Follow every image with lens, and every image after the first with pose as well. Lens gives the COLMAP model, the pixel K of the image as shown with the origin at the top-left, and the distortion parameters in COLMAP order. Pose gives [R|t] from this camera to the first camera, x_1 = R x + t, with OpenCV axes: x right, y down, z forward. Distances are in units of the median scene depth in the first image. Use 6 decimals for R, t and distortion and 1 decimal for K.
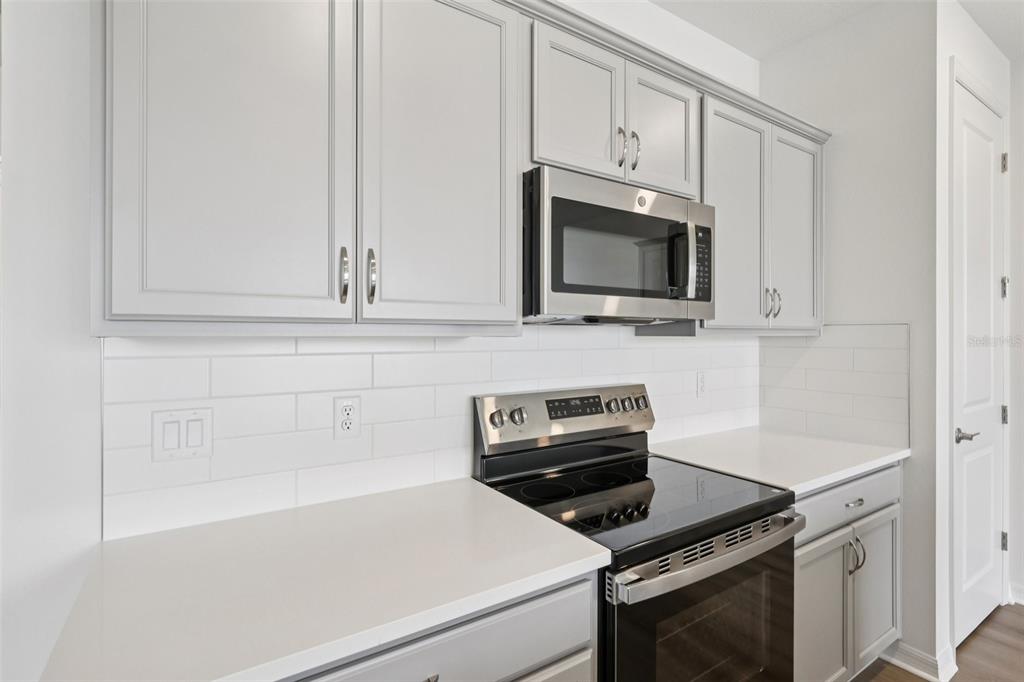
lens RADIAL K [[479.1, 0, 509.8], [0, 479.1, 336.9], [0, 0, 1]] dist [-0.003759, -0.000259]
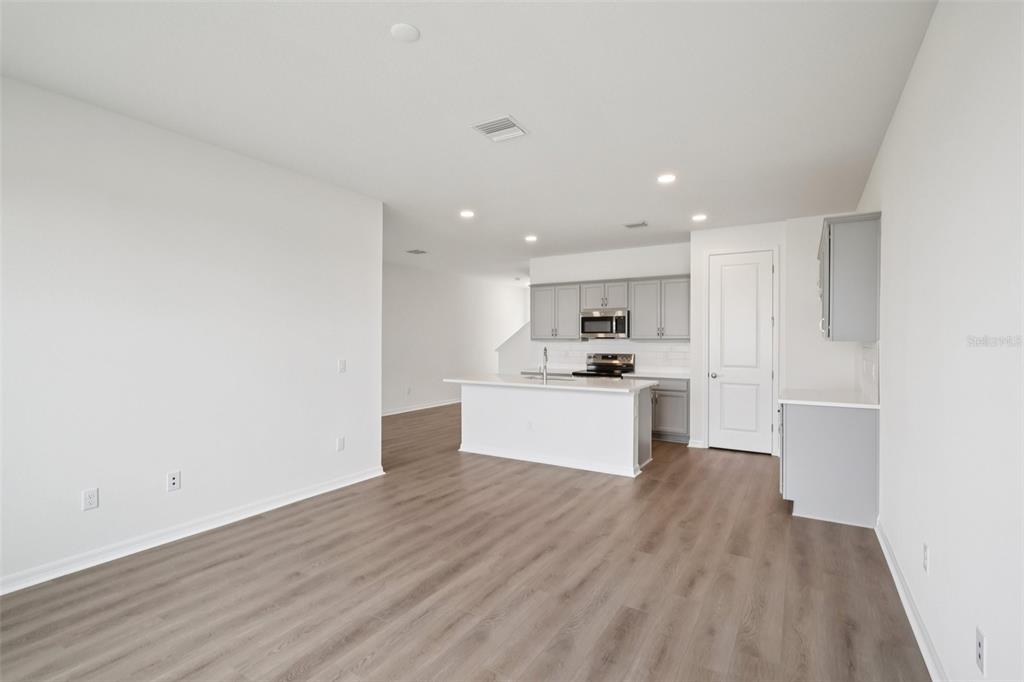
lens RADIAL K [[479.1, 0, 509.8], [0, 479.1, 336.9], [0, 0, 1]] dist [-0.003759, -0.000259]
pose [[0.433350, -0.006984, -0.901199, 4.947732], [0.000020, 0.999970, -0.007739, -0.005717], [0.901226, 0.003336, 0.433337, -2.294902]]
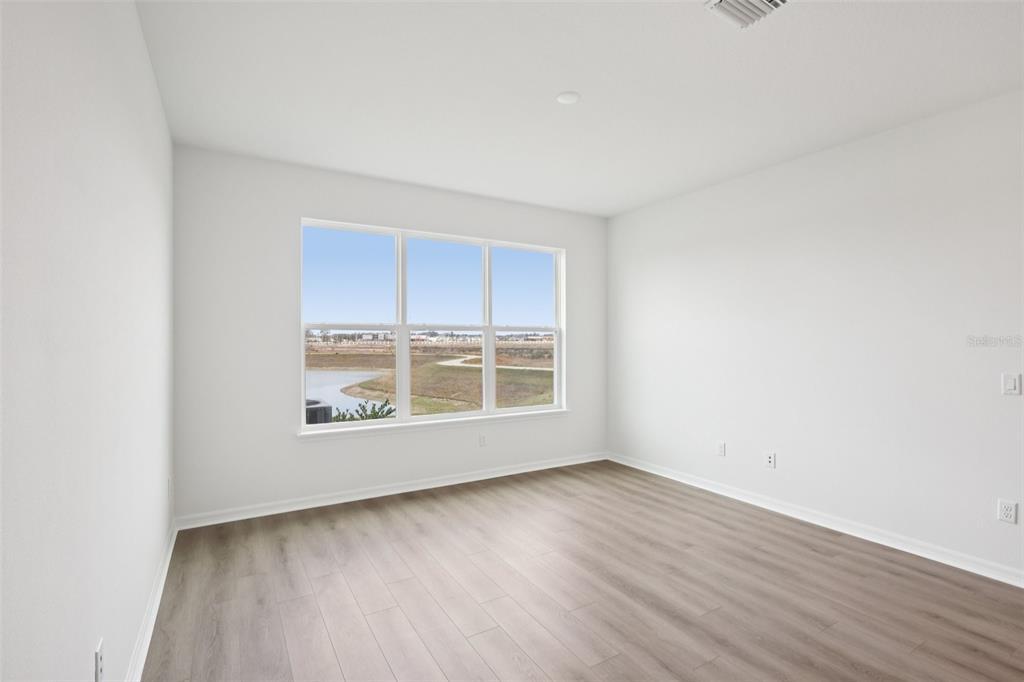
lens RADIAL K [[481.9, 0, 512.0], [0, 481.9, 341.0], [0, 0, 1]] dist [0.000201, 0.000112]
pose [[-0.999369, 0.000413, 0.035521, 3.377016], [0.000425, 1.000000, 0.000336, -0.016354], [-0.035521, 0.000351, -0.999369, 0.373732]]
